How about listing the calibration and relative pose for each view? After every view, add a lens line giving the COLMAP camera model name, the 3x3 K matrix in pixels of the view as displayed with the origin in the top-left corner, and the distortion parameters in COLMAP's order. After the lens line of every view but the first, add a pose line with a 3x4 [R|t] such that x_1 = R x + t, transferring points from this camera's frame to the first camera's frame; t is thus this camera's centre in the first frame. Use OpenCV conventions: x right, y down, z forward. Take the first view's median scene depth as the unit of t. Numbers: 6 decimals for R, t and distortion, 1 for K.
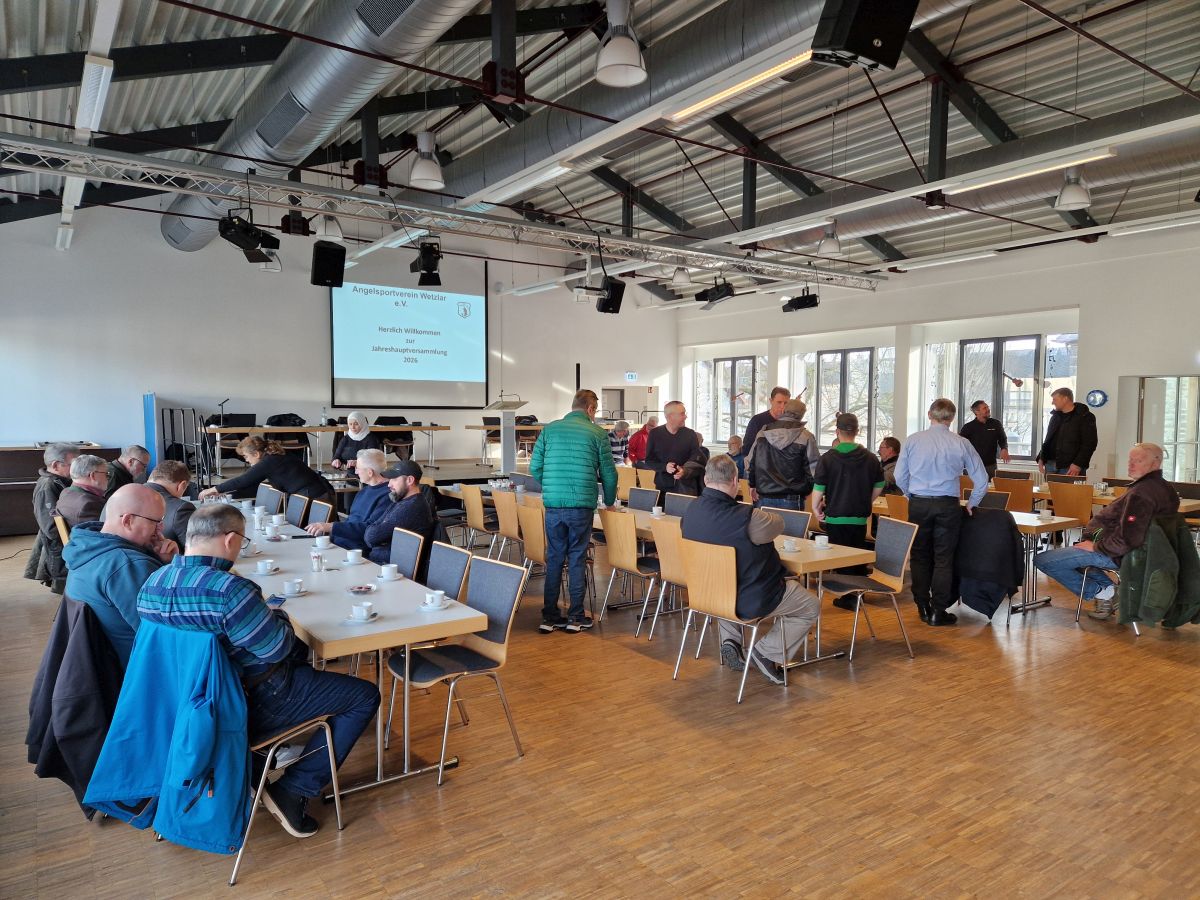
lens RADIAL K [[801.9, 0, 599.9], [0, 801.9, 466.8], [0, 0, 1]] dist [0.071690, -0.004810]
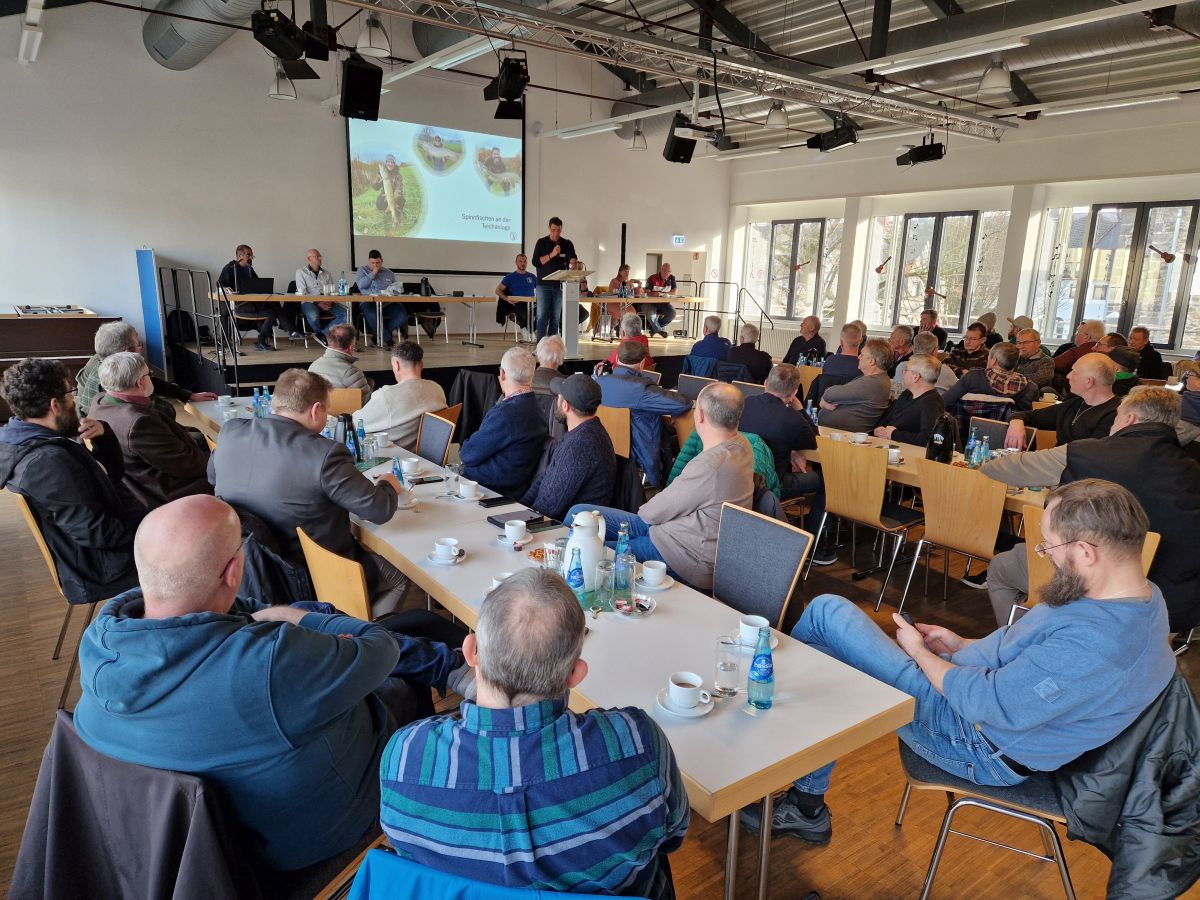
lens RADIAL K [[802.5, 0, 583.4], [0, 802.5, 446.9], [0, 0, 1]] dist [0.070100, -0.037000]
pose [[0.999593, 0.017334, 0.022648, -0.107596], [-0.020432, 0.989279, 0.144599, -0.018087], [-0.019899, -0.145003, 0.989231, 0.126503]]
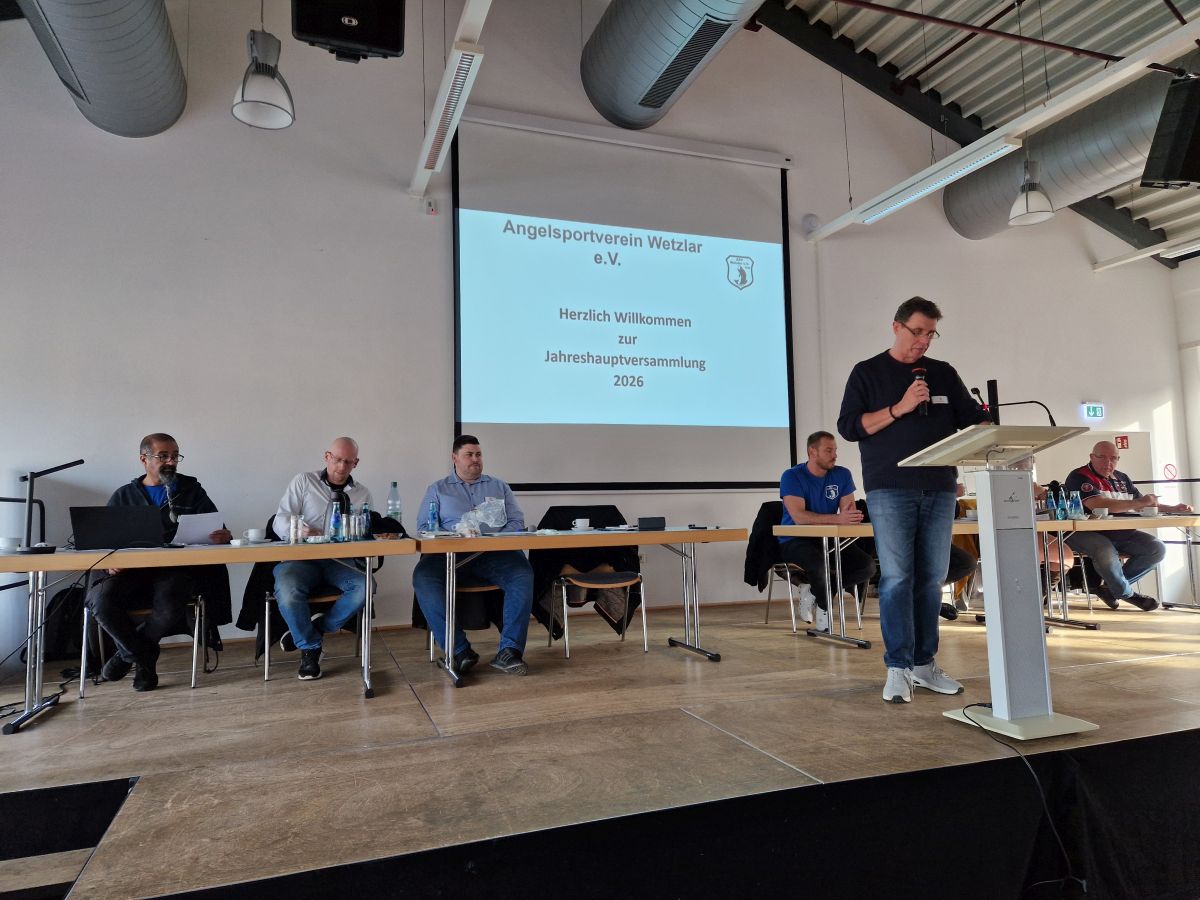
lens RADIAL K [[802.5, 0, 583.4], [0, 802.5, 446.9], [0, 0, 1]] dist [0.070100, -0.037000]
pose [[0.961094, -0.048872, -0.271862, -0.154142], [0.008985, 0.989234, -0.146066, -0.034056], [0.276074, 0.137941, 0.951186, 0.633956]]
